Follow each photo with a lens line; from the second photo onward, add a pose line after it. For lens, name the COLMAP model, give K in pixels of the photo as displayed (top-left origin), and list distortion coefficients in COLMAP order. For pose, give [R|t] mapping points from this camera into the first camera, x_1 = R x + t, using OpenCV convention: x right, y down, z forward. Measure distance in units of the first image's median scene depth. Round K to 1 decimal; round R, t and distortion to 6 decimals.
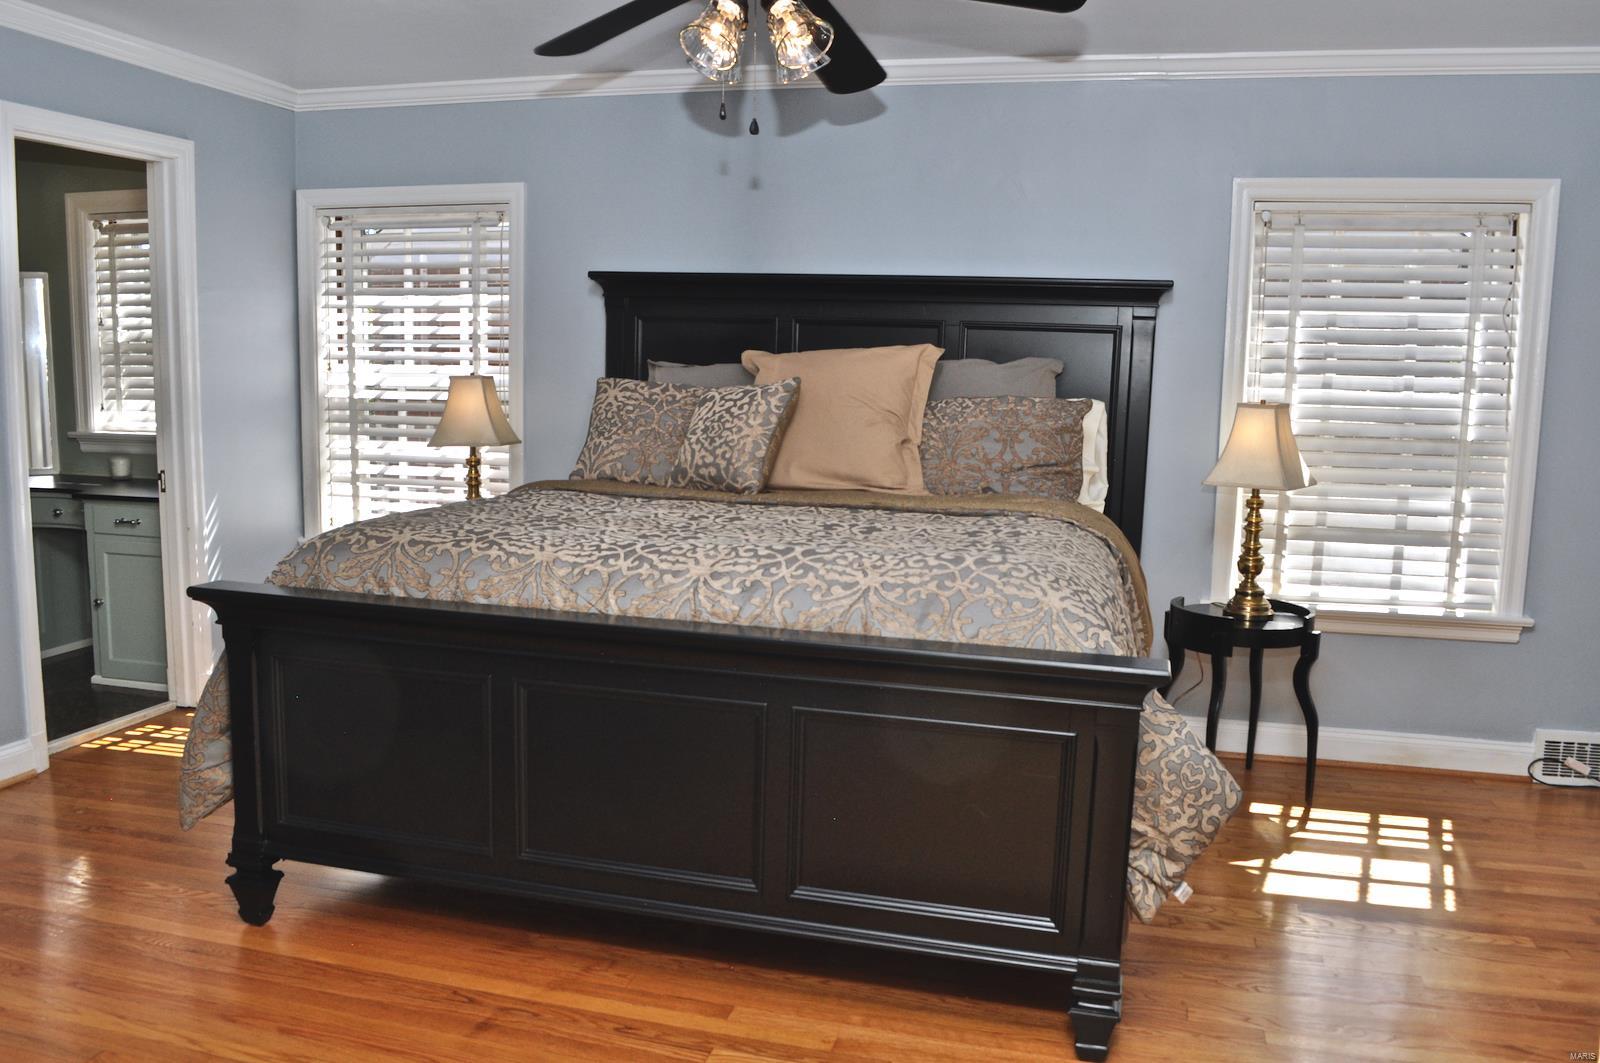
lens RADIAL K [[1279.3, 0, 805.7], [0, 1279.3, 533.4], [0, 0, 1]] dist [-0.078239, 0.013750]
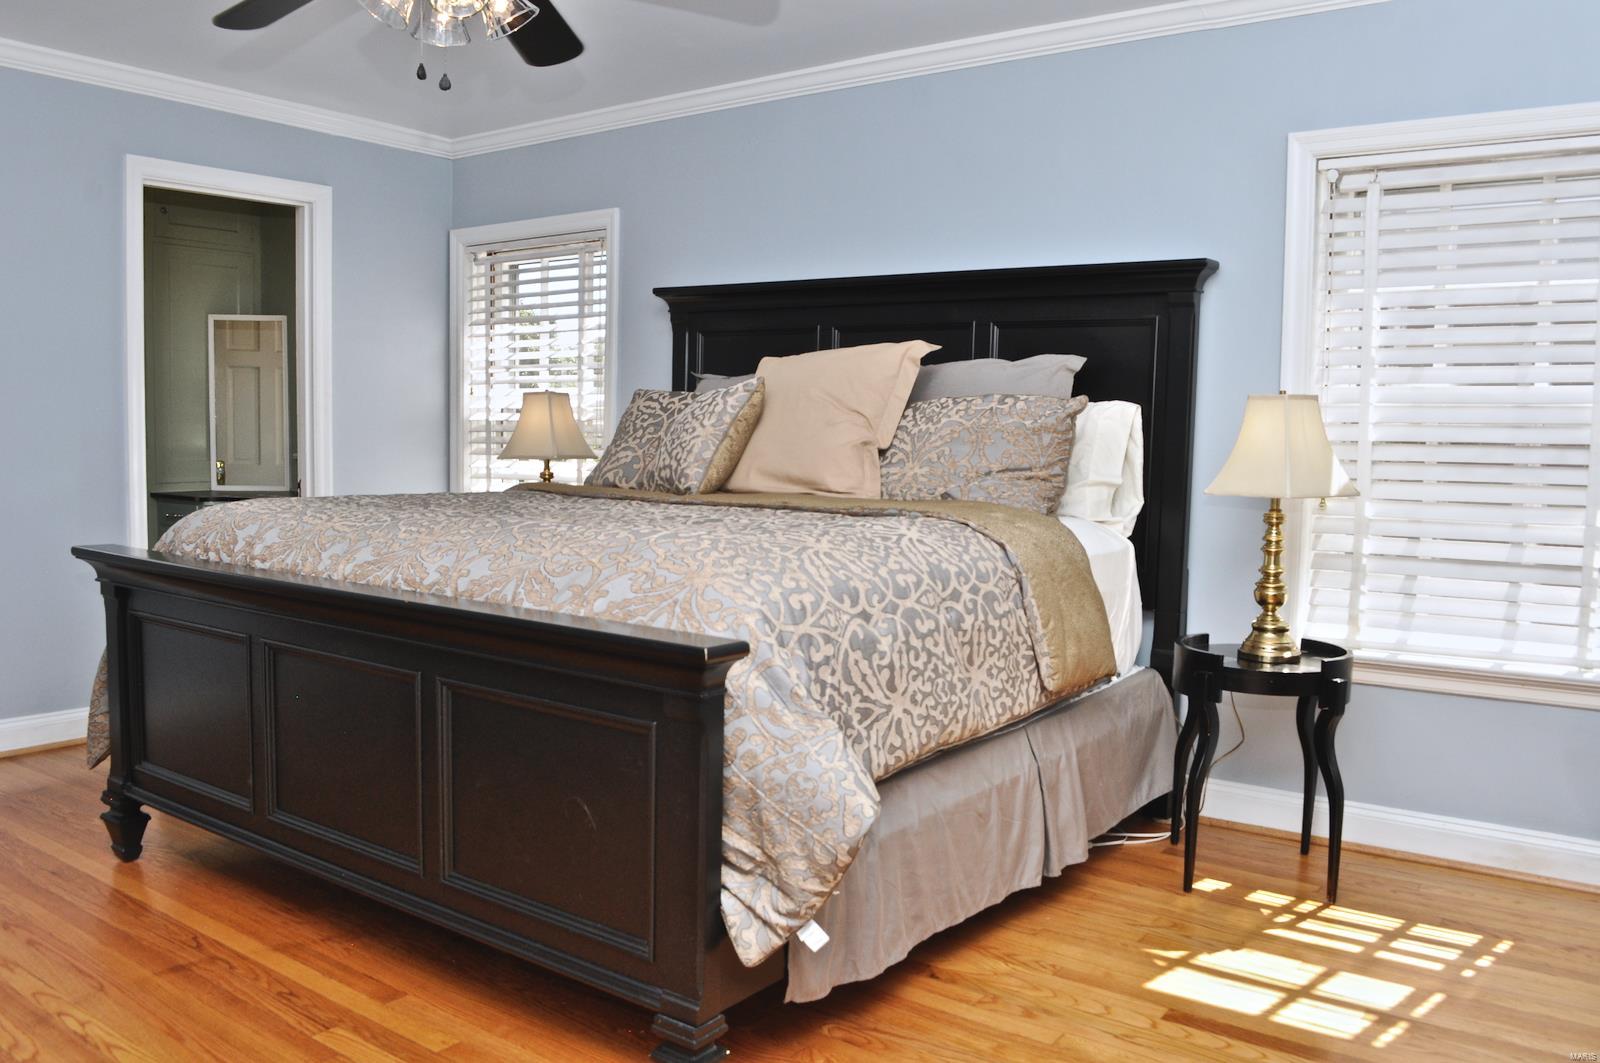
lens RADIAL K [[1279.3, 0, 799.6], [0, 1279.3, 534.1], [0, 0, 1]] dist [-0.078239, 0.013750]
pose [[0.930828, 0.023386, -0.364709, 0.369572], [-0.045023, 0.997687, -0.050936, 0.041786], [0.362674, 0.063833, 0.929727, 0.136171]]
